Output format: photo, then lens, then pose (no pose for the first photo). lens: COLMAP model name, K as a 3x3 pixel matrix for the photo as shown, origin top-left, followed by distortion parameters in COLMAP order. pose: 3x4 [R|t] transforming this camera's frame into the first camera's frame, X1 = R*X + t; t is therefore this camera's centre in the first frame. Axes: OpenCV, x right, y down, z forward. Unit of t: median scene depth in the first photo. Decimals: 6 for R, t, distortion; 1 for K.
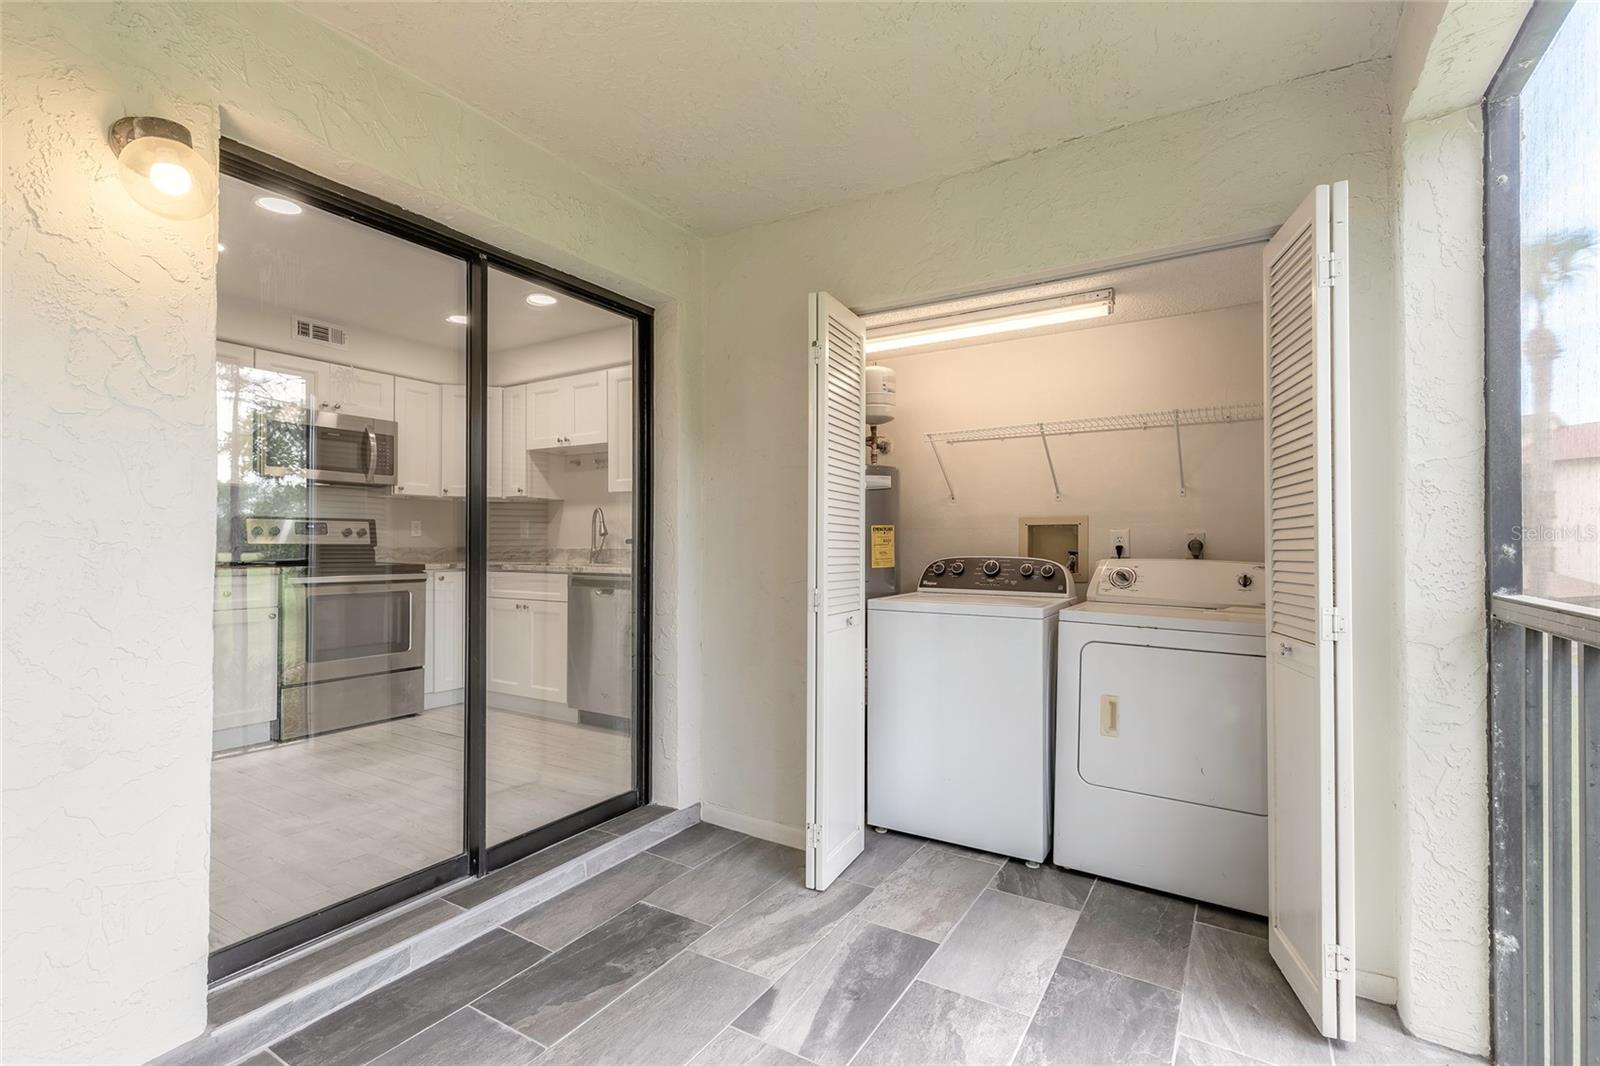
lens RADIAL K [[725.9, 0, 794.8], [0, 725.9, 538.8], [0, 0, 1]] dist [0.014809, -0.005821]
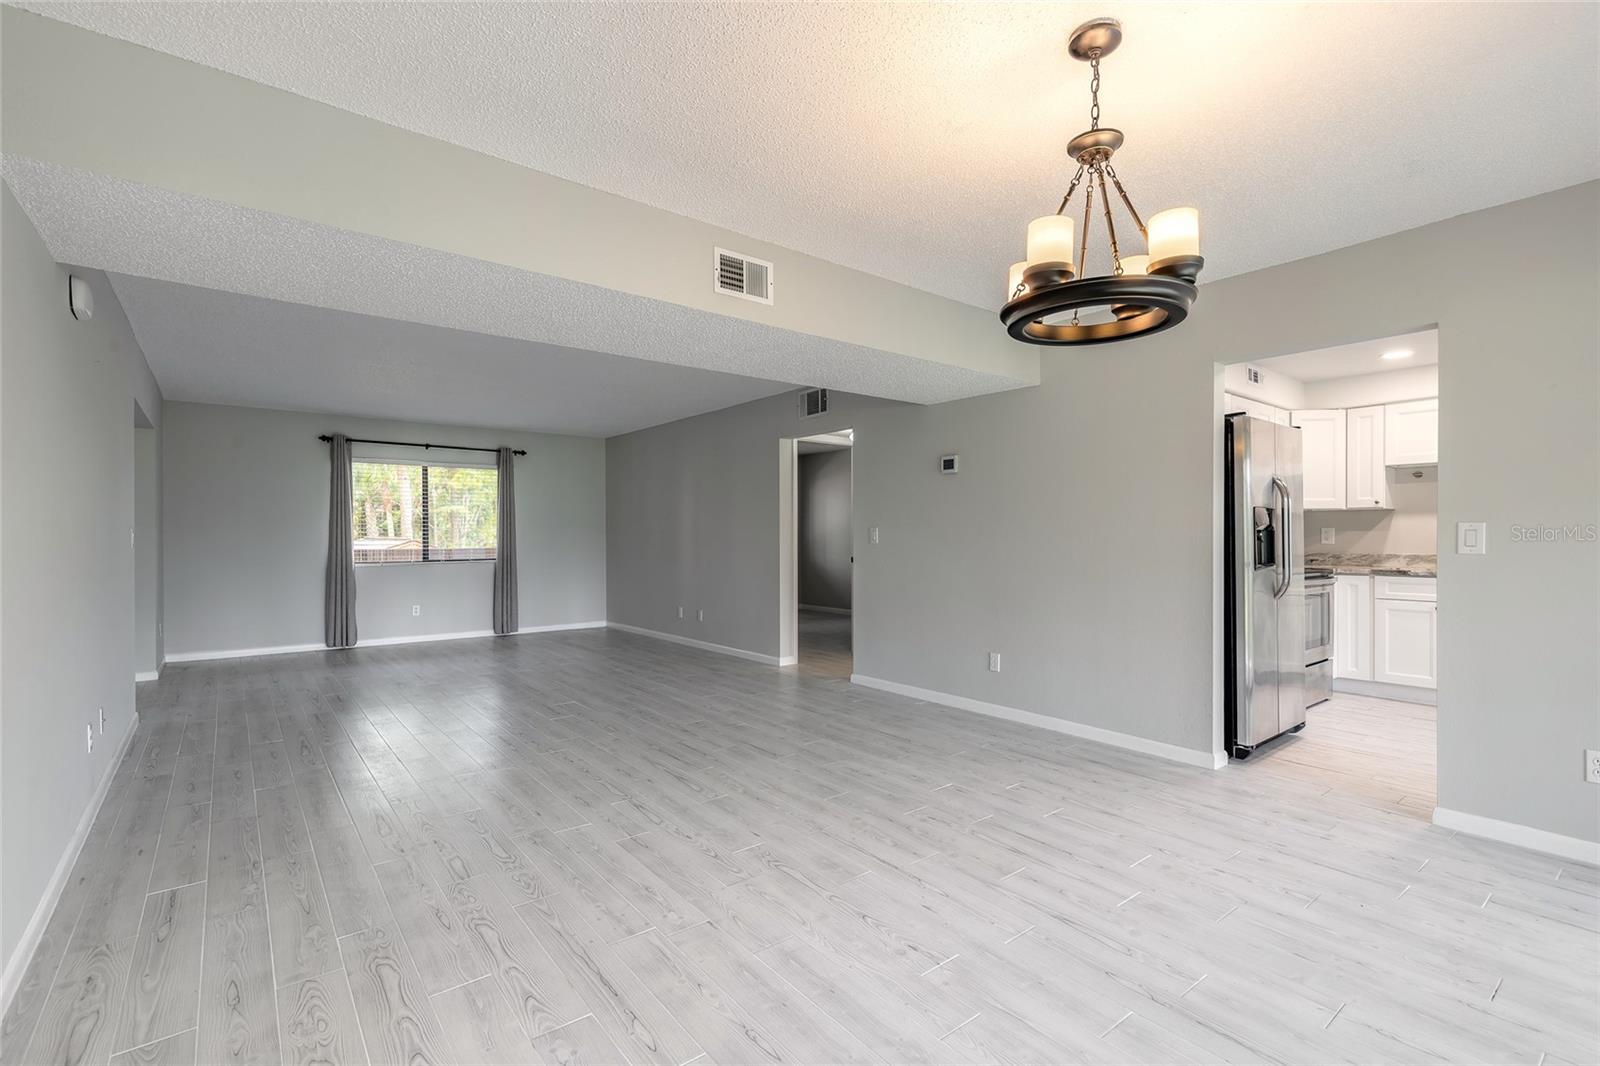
lens RADIAL K [[720.4, 0, 795.0], [0, 720.4, 539.2], [0, 0, 1]] dist [0.011190, -0.004304]
pose [[0.939286, -0.000502, -0.343135, -0.903528], [0.004230, 0.999940, 0.010116, -0.027500], [0.343110, -0.010953, 0.939232, -0.367762]]
